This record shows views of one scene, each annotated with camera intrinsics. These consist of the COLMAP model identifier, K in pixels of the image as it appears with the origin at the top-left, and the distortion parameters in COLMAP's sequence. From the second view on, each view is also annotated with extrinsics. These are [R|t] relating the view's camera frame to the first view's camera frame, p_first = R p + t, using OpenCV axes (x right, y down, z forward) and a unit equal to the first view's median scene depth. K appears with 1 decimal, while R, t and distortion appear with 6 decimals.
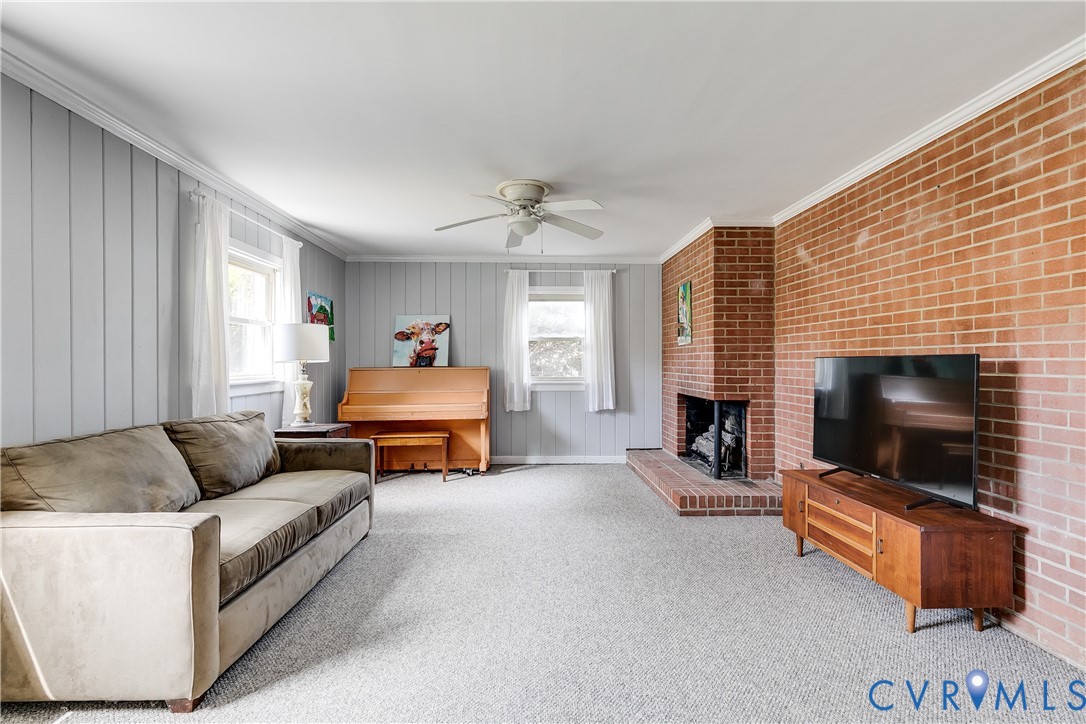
lens RADIAL K [[498.7, 0, 542.0], [0, 498.7, 359.3], [0, 0, 1]] dist [0.012567, -0.003621]
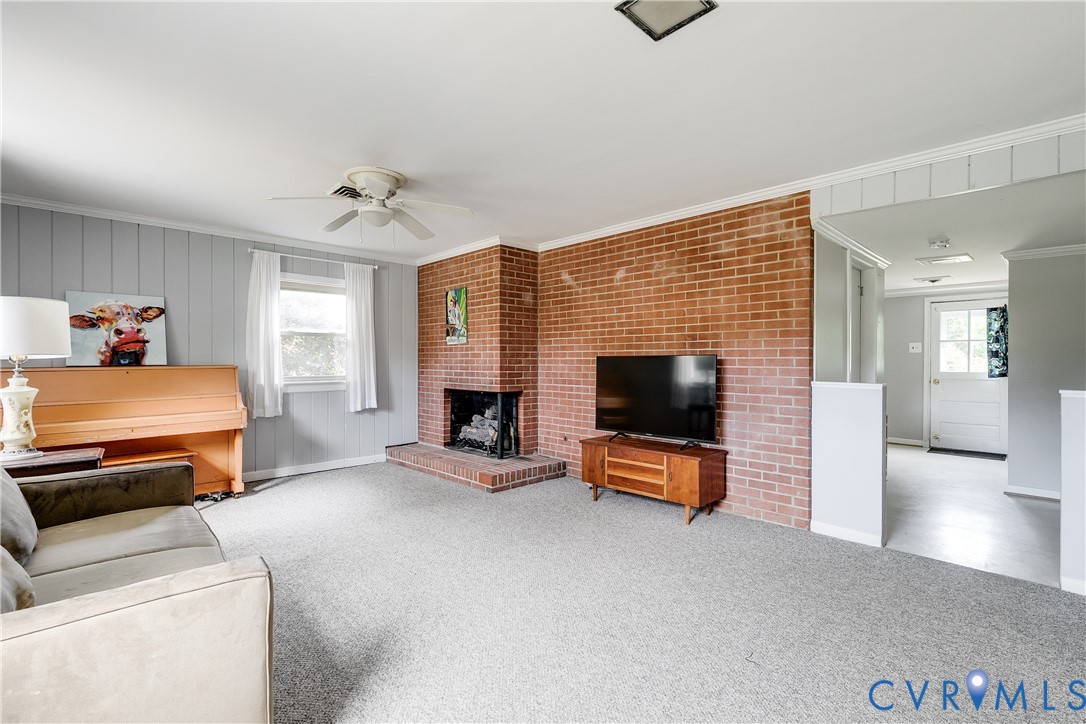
lens RADIAL K [[498.7, 0, 546.1], [0, 498.7, 360.9], [0, 0, 1]] dist [0.012567, -0.003621]
pose [[0.735465, 0.000214, 0.677563, -0.418924], [-0.004033, 0.999984, 0.004062, 0.003673], [-0.677551, -0.005720, 0.735454, 0.072010]]
